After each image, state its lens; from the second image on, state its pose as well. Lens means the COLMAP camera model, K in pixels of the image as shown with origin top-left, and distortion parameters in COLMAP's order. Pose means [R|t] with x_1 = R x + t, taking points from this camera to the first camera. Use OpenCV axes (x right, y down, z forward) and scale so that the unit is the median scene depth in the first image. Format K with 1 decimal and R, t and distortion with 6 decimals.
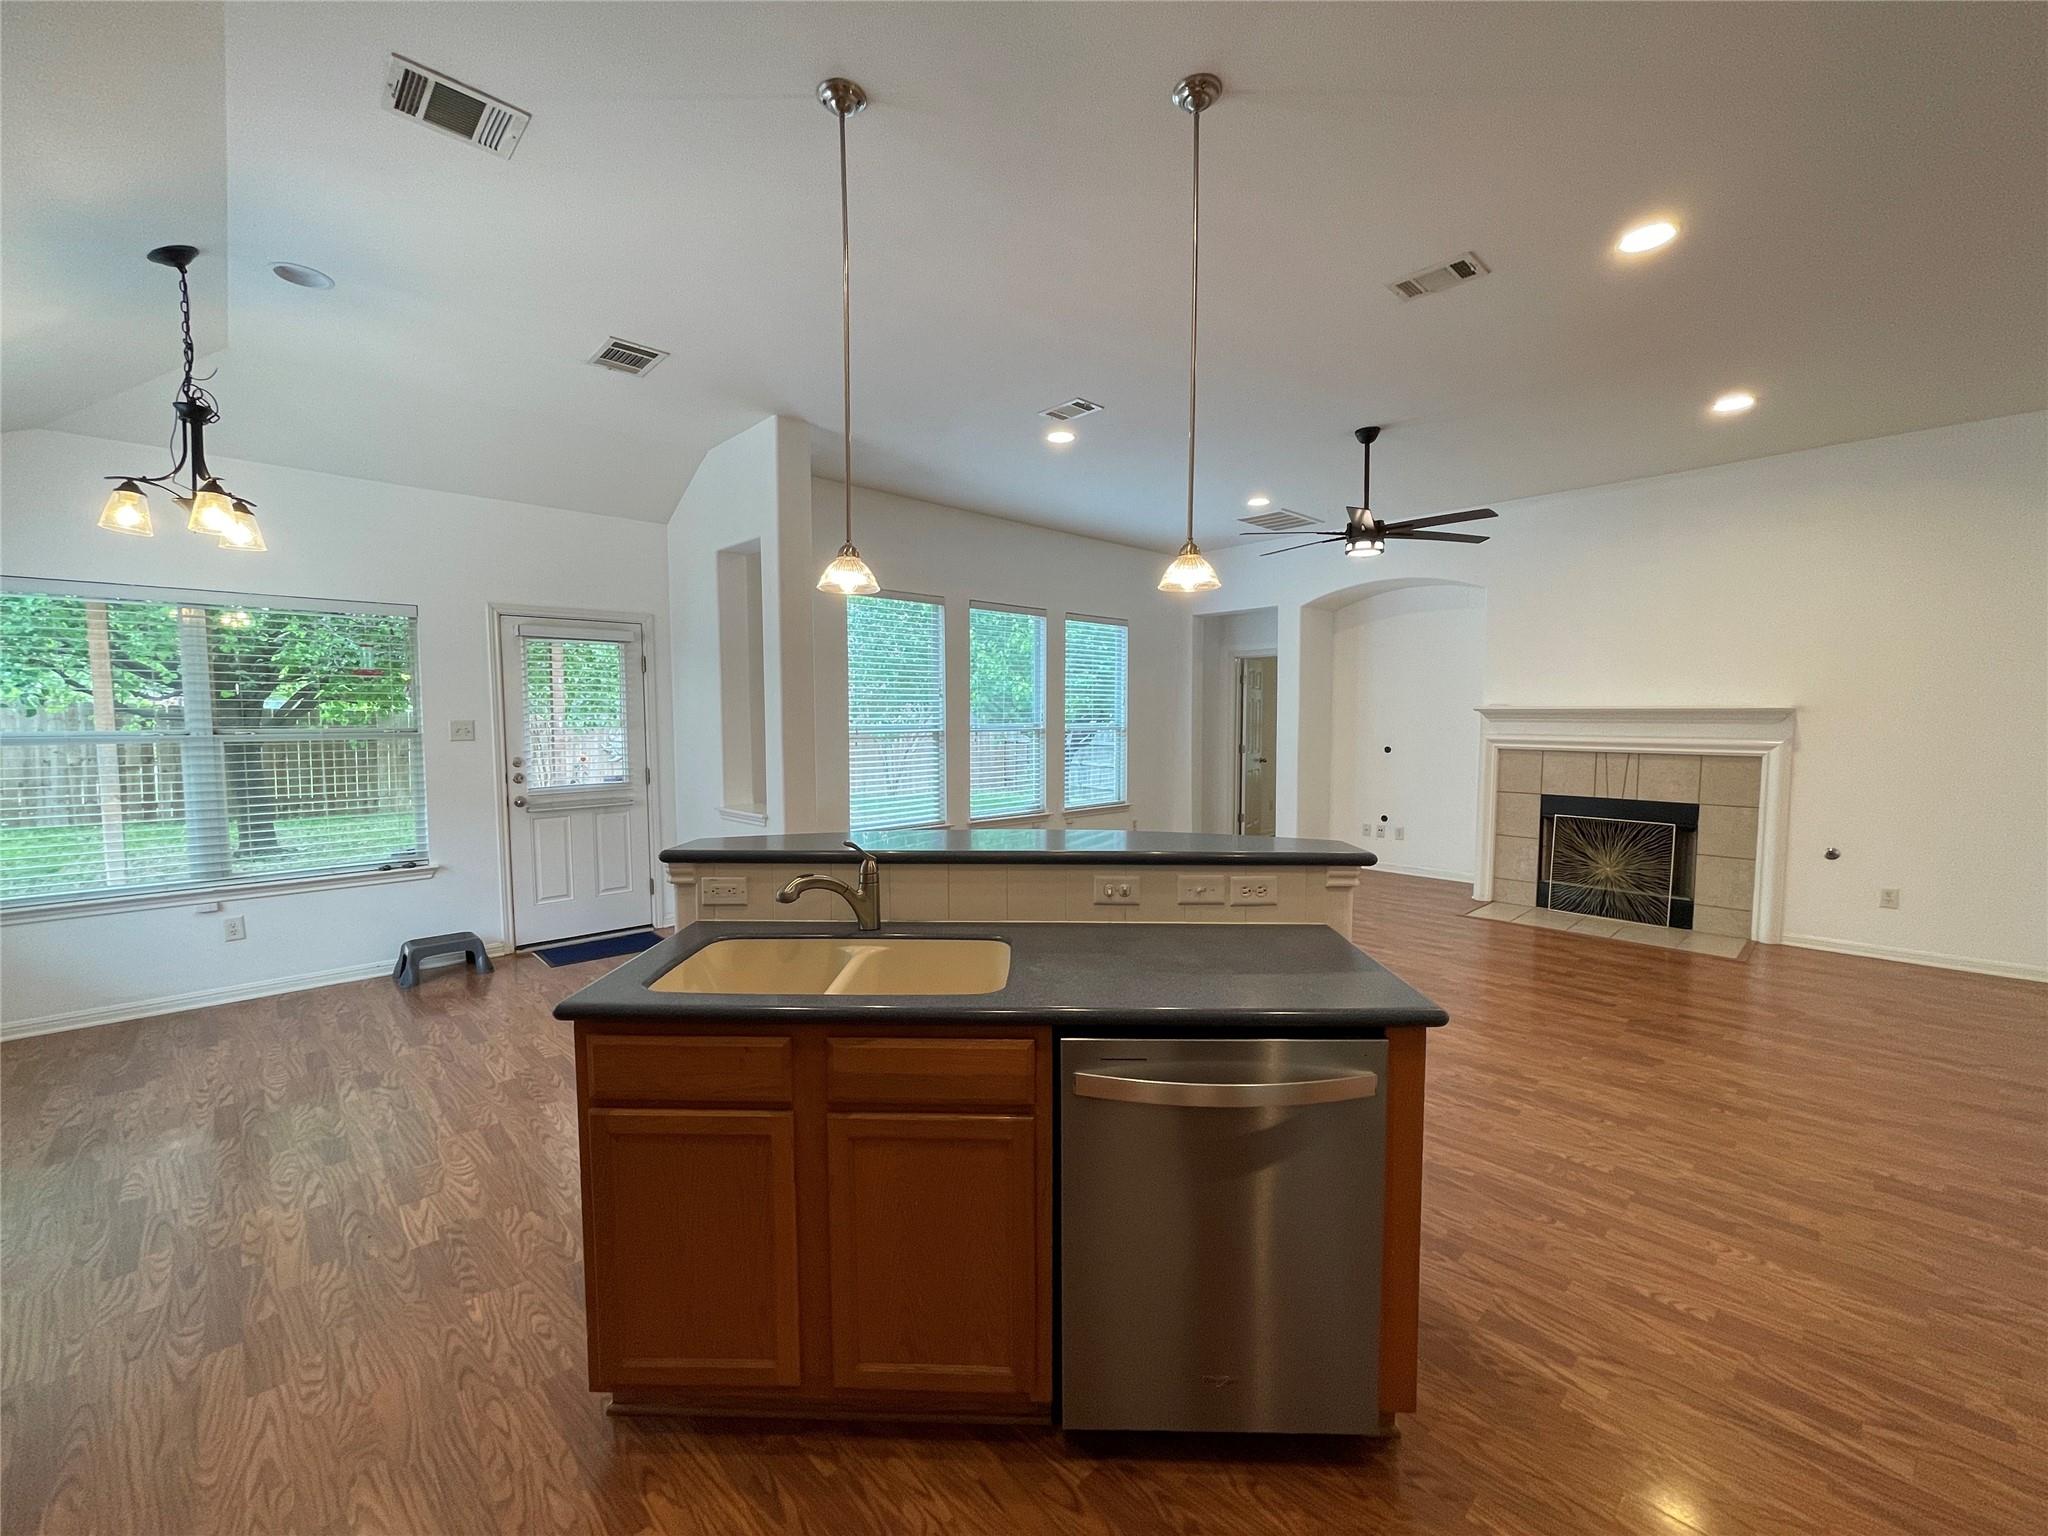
lens RADIAL K [[824.9, 0, 1019.8], [0, 824.9, 771.8], [0, 0, 1]] dist [0.000285, -0.000031]
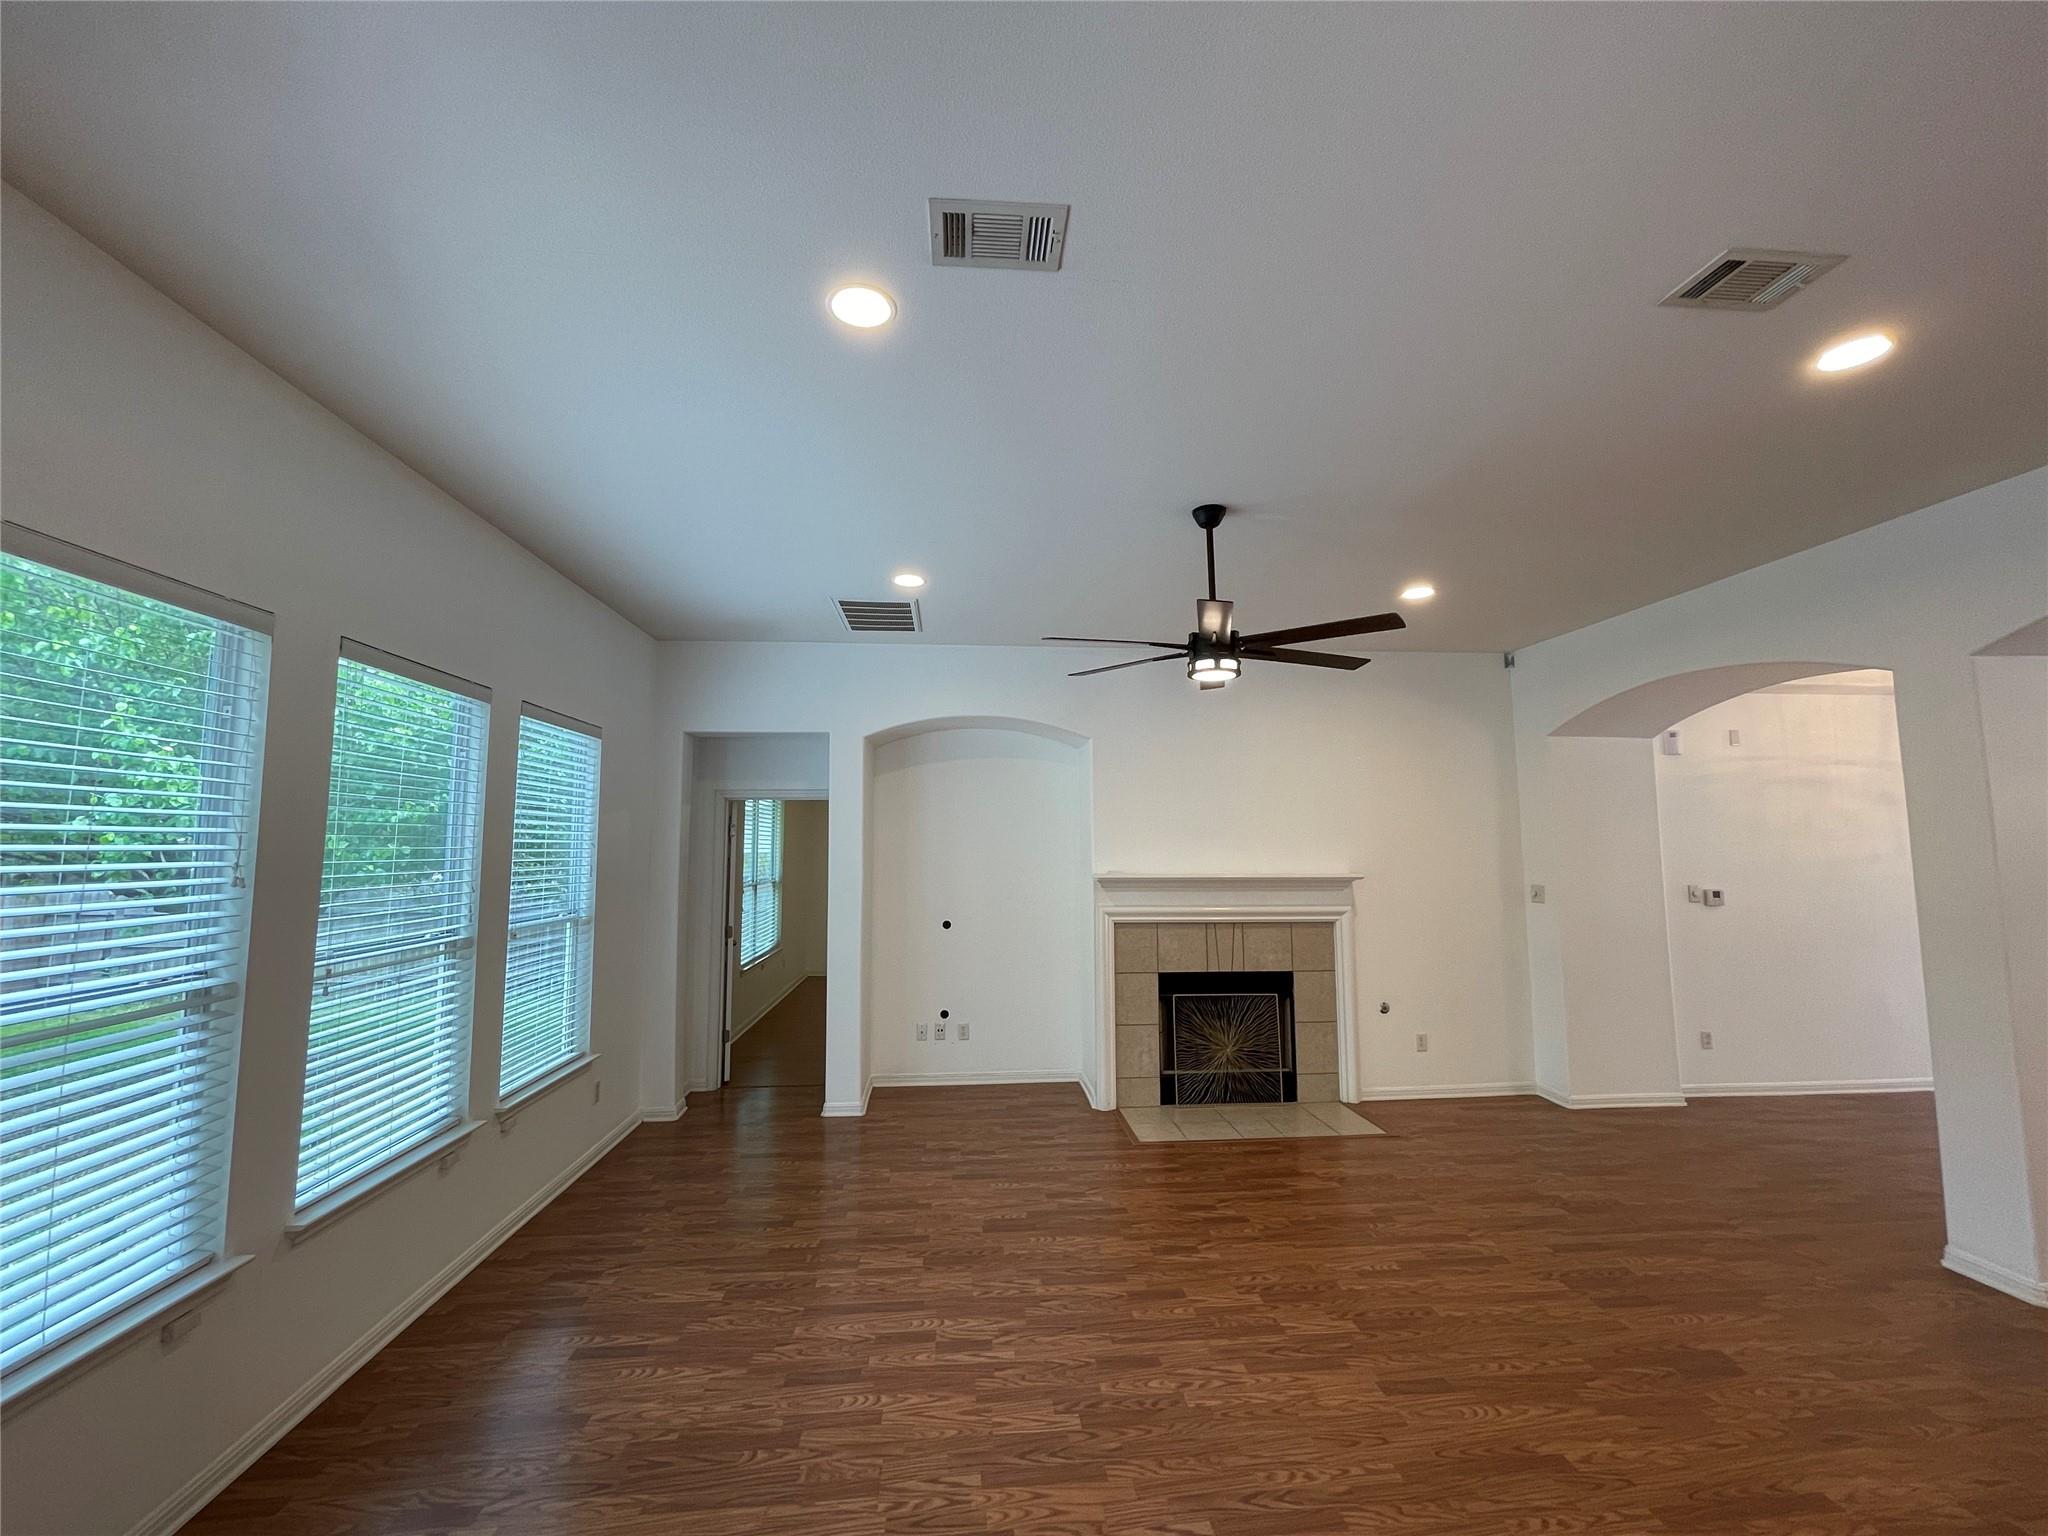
lens RADIAL K [[824.9, 0, 1019.8], [0, 824.9, 771.8], [0, 0, 1]] dist [0.000285, -0.000031]
pose [[0.628090, 0.071999, 0.774803, -0.177578], [0.056405, 0.988878, -0.137617, -0.077006], [-0.776094, 0.130139, 0.617043, 0.562525]]
